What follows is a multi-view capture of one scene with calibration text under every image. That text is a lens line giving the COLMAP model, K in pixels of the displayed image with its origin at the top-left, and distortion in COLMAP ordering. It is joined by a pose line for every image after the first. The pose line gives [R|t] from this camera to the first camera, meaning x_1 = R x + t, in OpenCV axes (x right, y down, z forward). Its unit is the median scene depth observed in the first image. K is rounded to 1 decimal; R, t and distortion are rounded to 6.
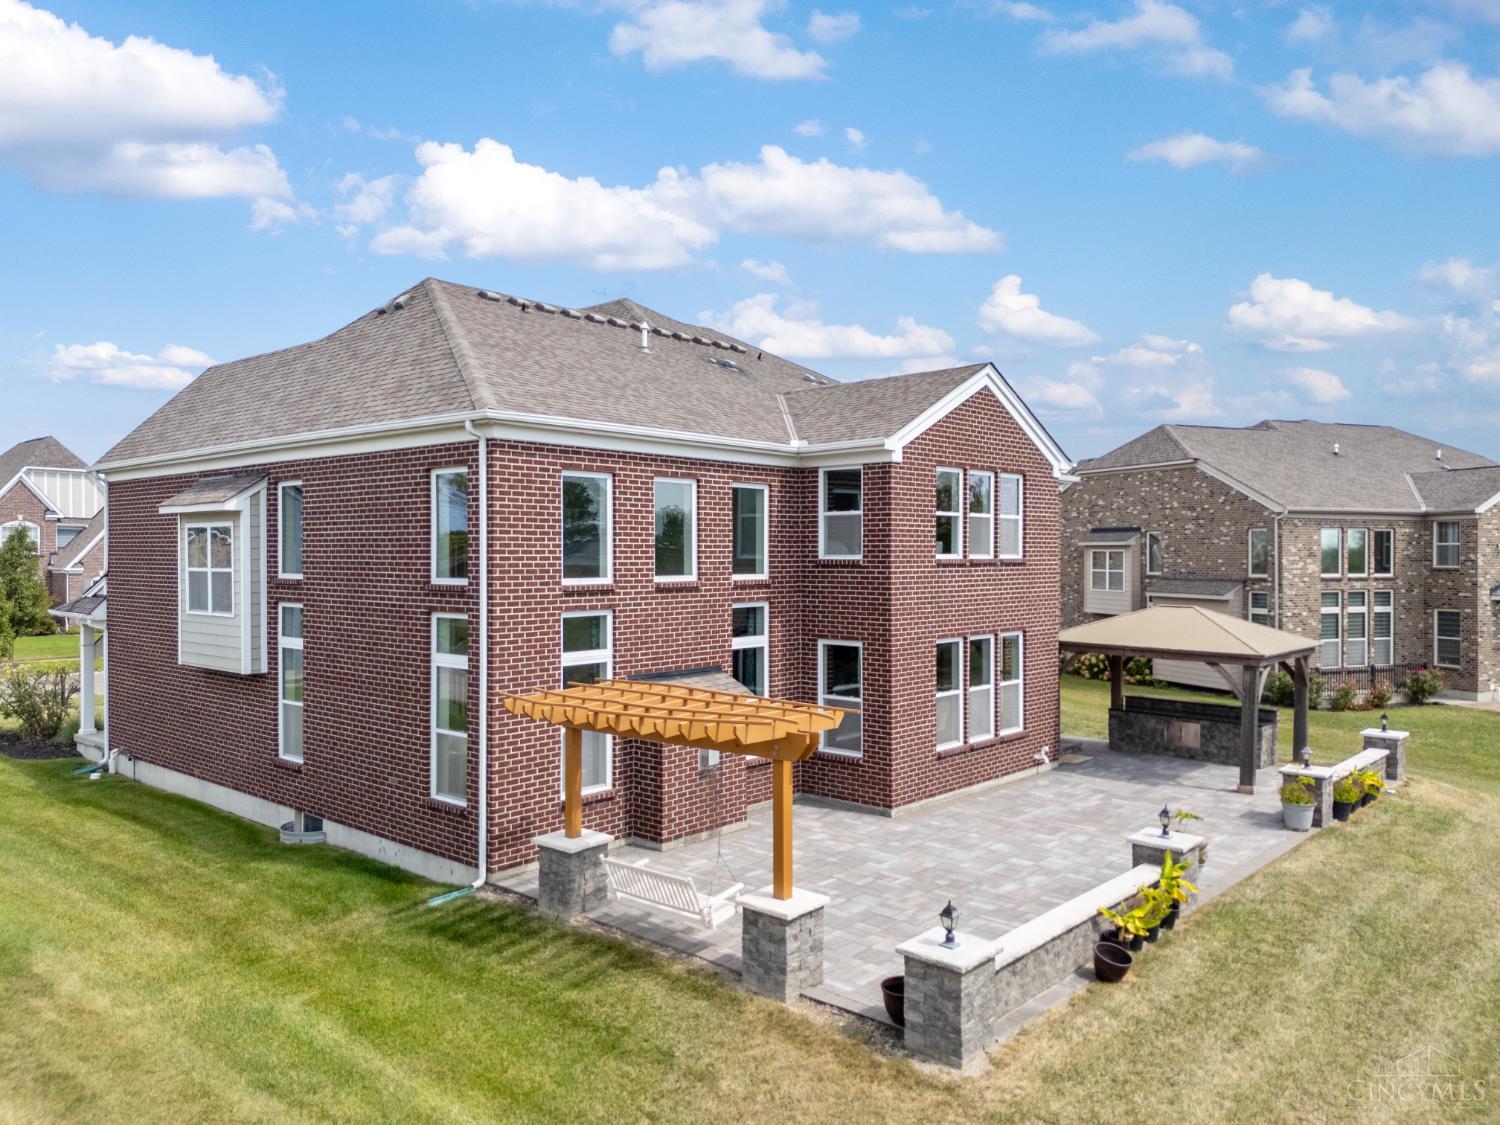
lens RADIAL K [[1103.1, 0, 750.0], [0, 1103.1, 562.5], [0, 0, 1]] dist [0.059284, -0.000795]
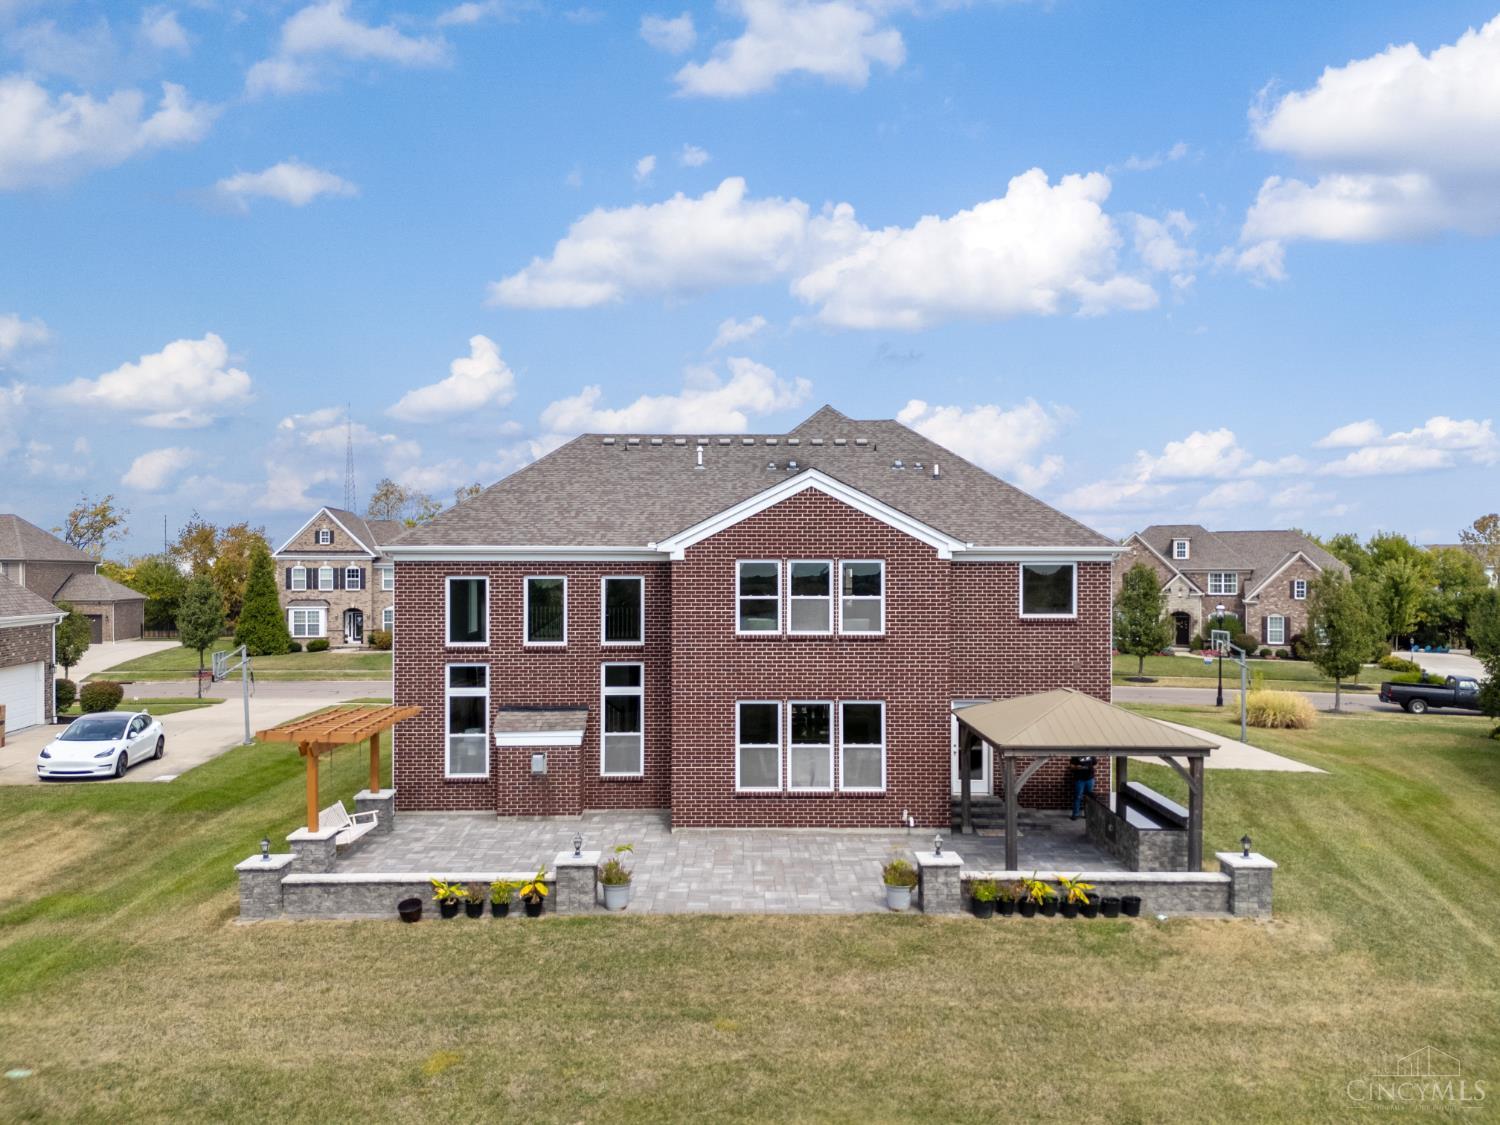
lens RADIAL K [[1103.1, 0, 750.0], [0, 1103.1, 562.5], [0, 0, 1]] dist [0.059284, -0.000795]
pose [[0.677195, -0.012032, -0.735705, 1.134626], [-0.005653, 0.999752, -0.021554, -0.059863], [0.735782, 0.018755, 0.676959, 0.180352]]
